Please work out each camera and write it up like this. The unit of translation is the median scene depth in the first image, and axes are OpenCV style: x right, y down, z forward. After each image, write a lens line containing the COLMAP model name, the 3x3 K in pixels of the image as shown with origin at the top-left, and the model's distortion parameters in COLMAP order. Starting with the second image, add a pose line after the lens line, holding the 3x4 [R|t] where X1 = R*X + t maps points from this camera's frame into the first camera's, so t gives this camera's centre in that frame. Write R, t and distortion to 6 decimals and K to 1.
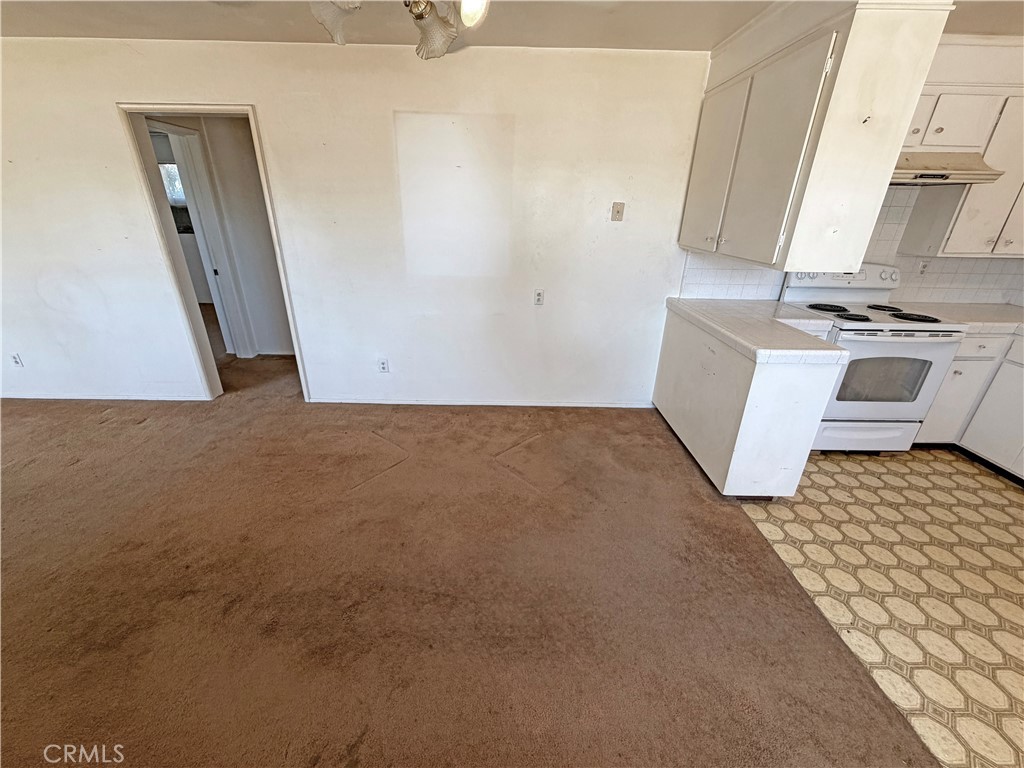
lens RADIAL K [[406.4, 0, 505.8], [0, 406.4, 383.8], [0, 0, 1]] dist [0.001147, -0.000406]
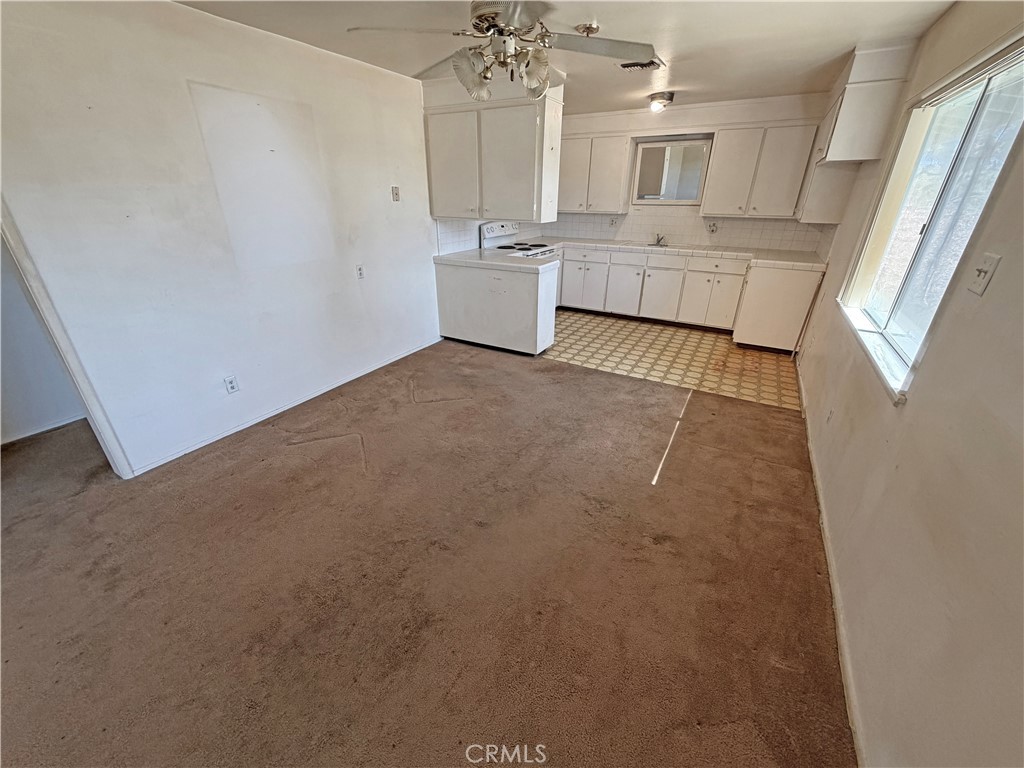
lens RADIAL K [[406.4, 0, 509.7], [0, 406.4, 380.8], [0, 0, 1]] dist [0.001147, -0.000406]
pose [[0.502942, -0.378017, 0.777272, -0.829720], [0.347050, 0.911932, 0.218945, -0.045303], [-0.791584, 0.159636, 0.589839, 0.057225]]
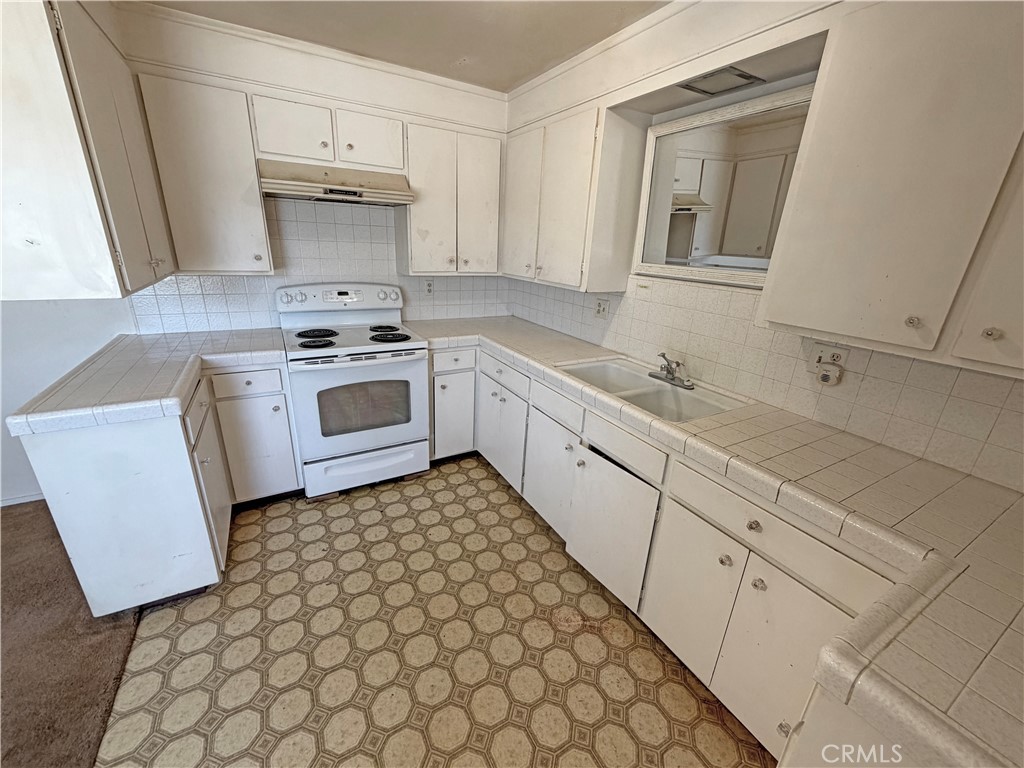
lens RADIAL K [[406.4, 0, 510.3], [0, 406.4, 382.7], [0, 0, 1]] dist [0.001147, -0.000406]
pose [[0.870217, -0.138262, 0.472870, 0.766168], [0.164218, 0.986327, -0.013817, 0.003728], [-0.464495, 0.089677, 0.881024, 0.021436]]
